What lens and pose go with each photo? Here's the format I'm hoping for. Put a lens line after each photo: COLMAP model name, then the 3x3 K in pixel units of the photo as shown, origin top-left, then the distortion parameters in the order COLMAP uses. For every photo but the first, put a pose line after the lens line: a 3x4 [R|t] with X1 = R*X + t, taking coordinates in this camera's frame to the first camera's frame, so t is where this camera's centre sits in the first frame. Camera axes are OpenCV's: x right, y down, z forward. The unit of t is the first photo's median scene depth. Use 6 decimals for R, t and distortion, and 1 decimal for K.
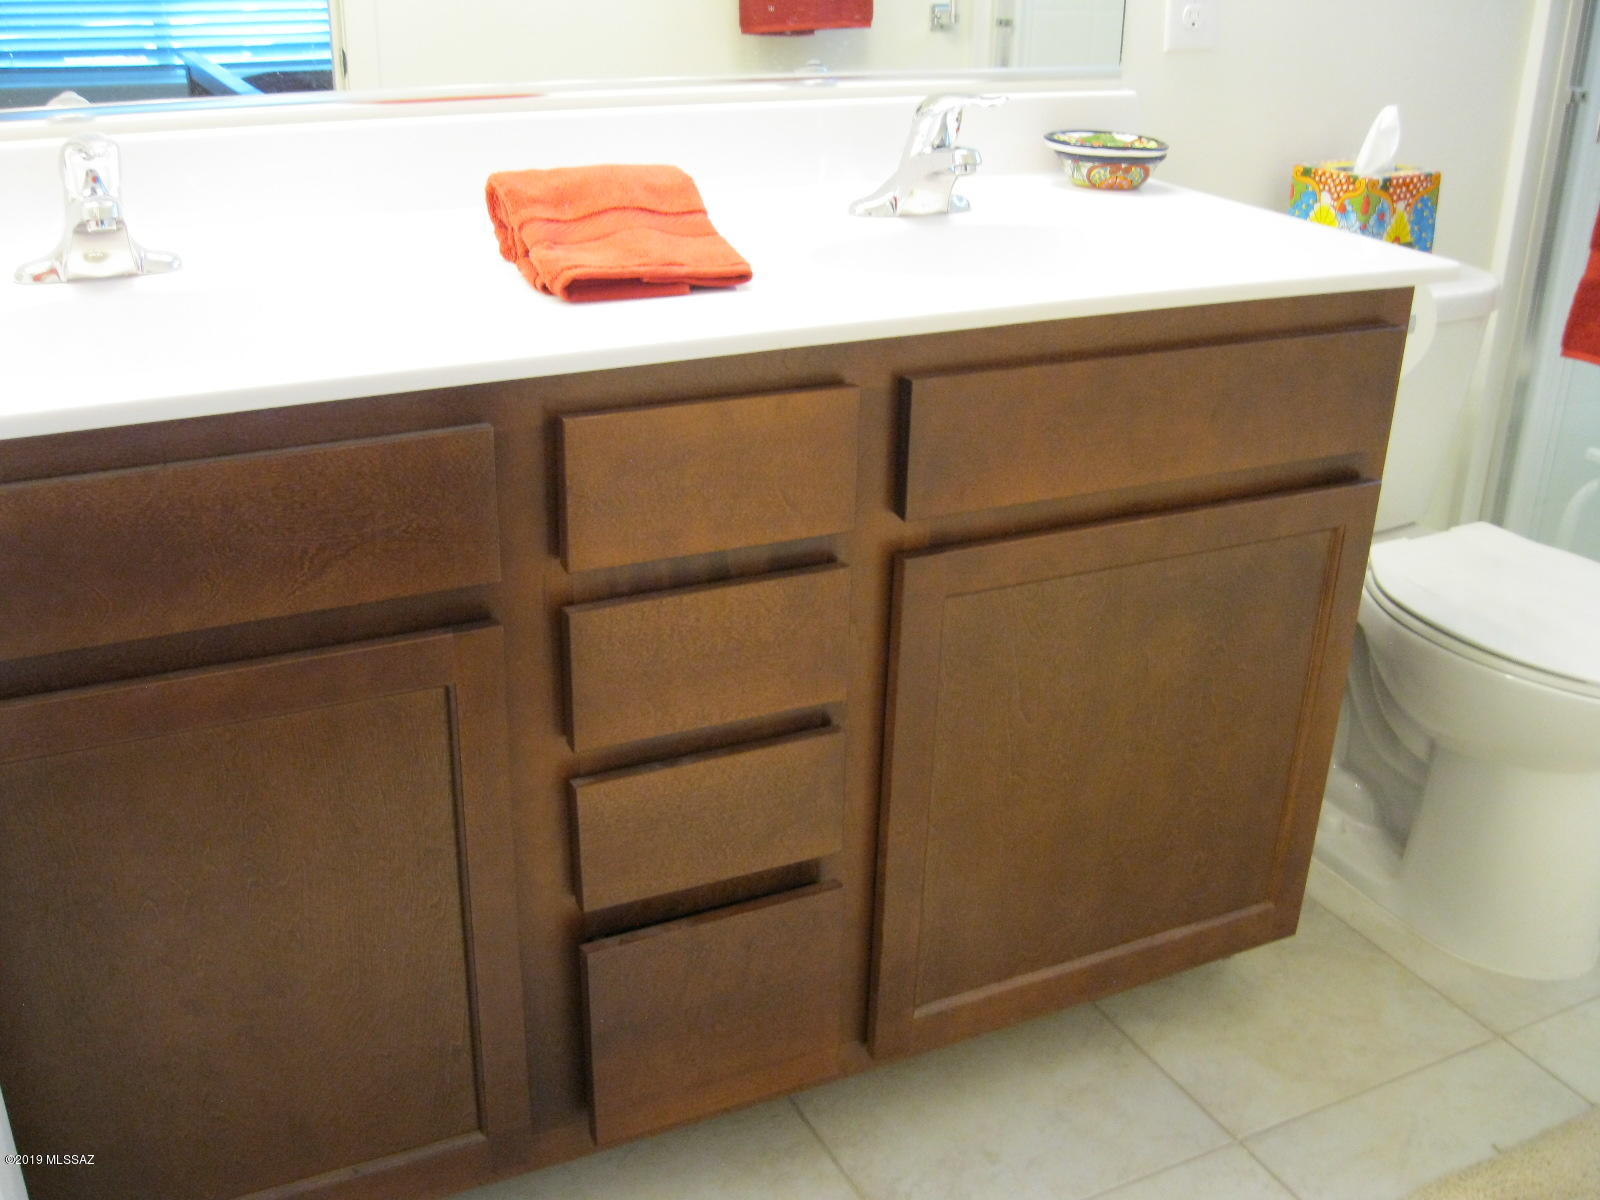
lens RADIAL K [[1629.8, 0, 792.2], [0, 1629.8, 605.9], [0, 0, 1]] dist [-0.121116, 0.042065]
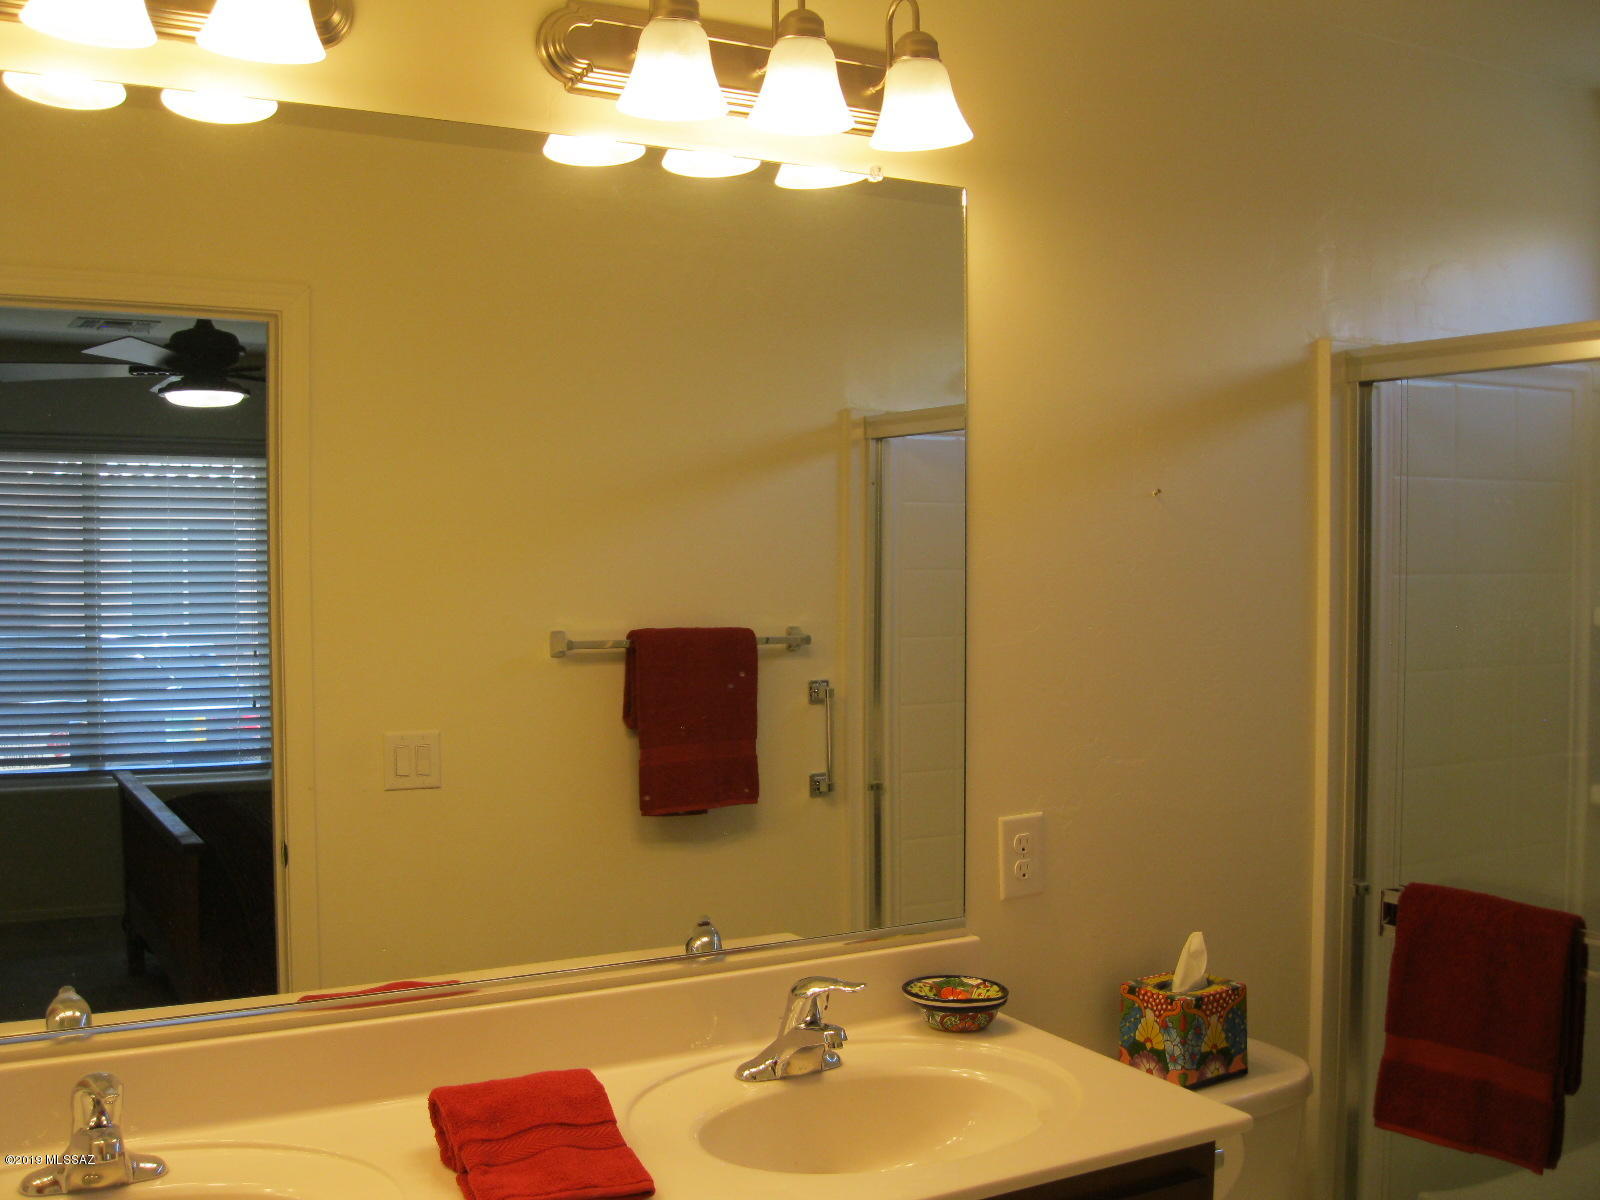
lens RADIAL K [[1606.0, 0, 781.7], [0, 1606.0, 597.2], [0, 0, 1]] dist [-0.142466, 0.090842]
pose [[0.998127, -0.017155, 0.058720, 0.005827], [0.038644, 0.920928, -0.387812, -0.109515], [-0.047424, 0.389355, 0.919866, -0.175993]]
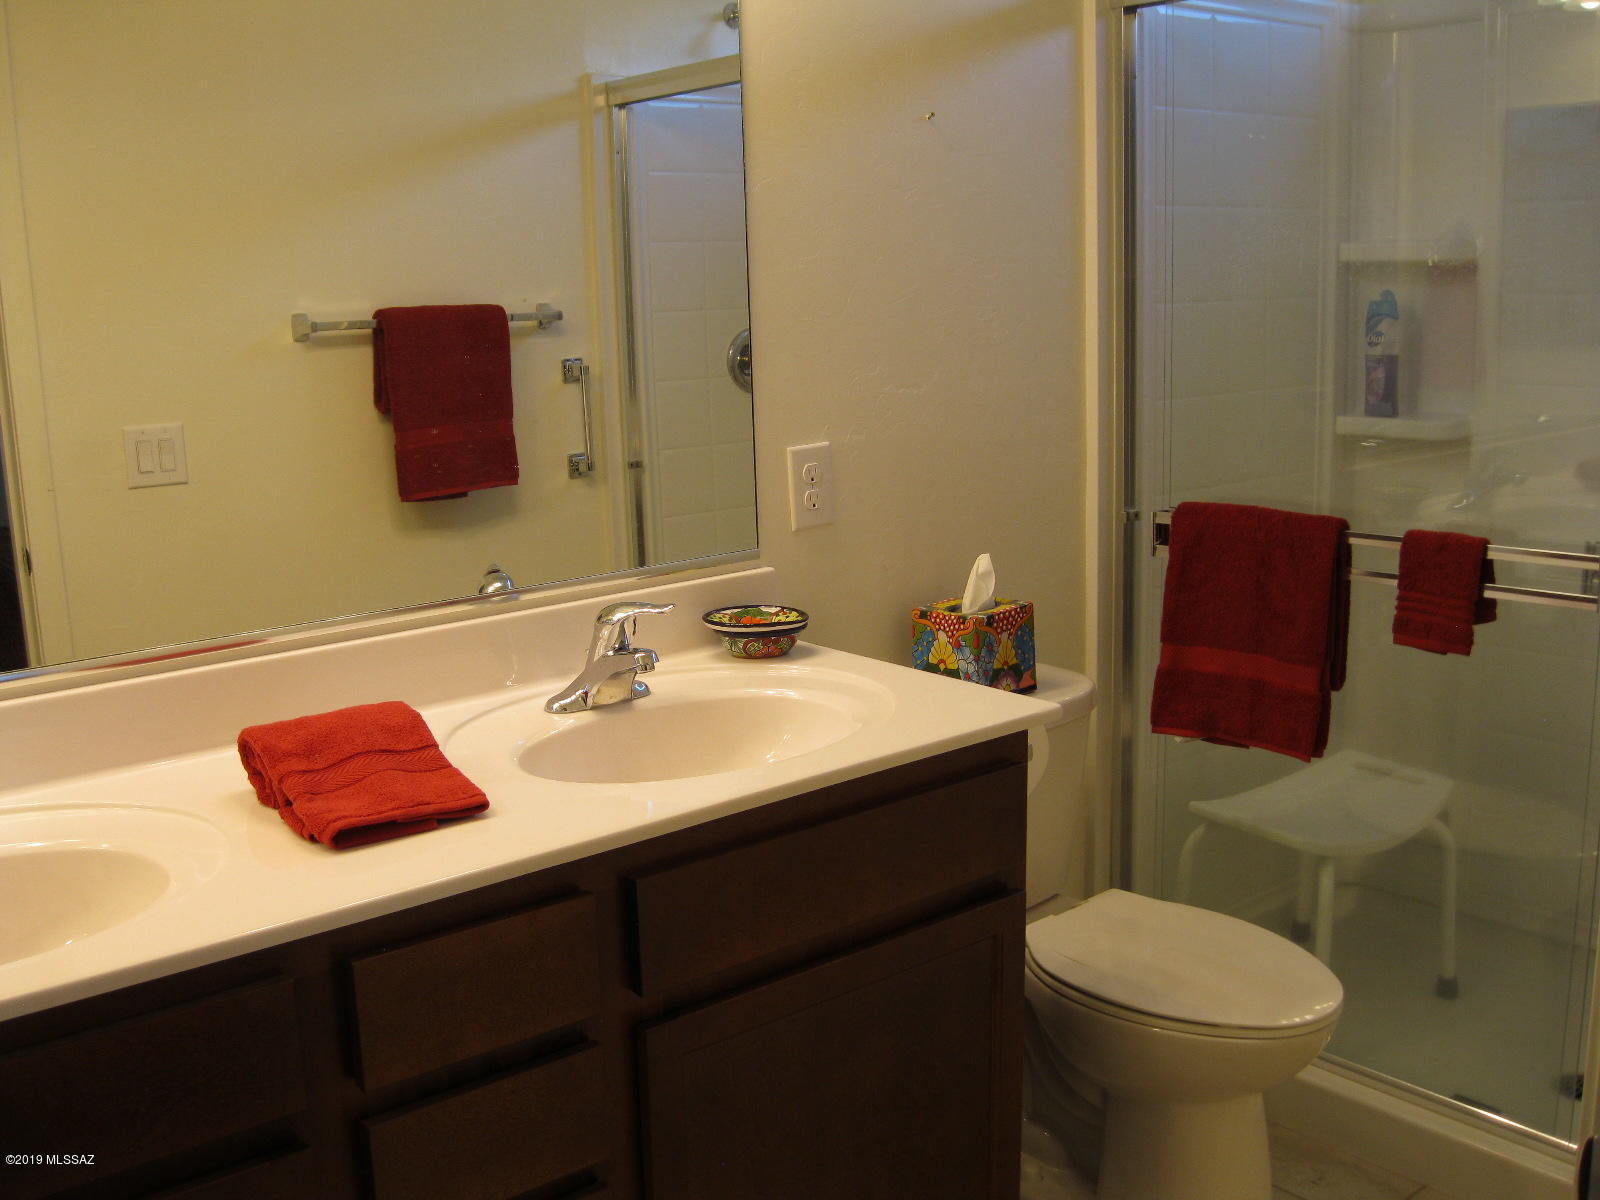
lens RADIAL K [[1606.0, 0, 781.7], [0, 1606.0, 597.2], [0, 0, 1]] dist [-0.142466, 0.090842]
pose [[0.971671, -0.092040, 0.217681, -0.040023], [0.138929, 0.967554, -0.211041, -0.054320], [-0.191194, 0.235304, 0.952931, -0.124176]]
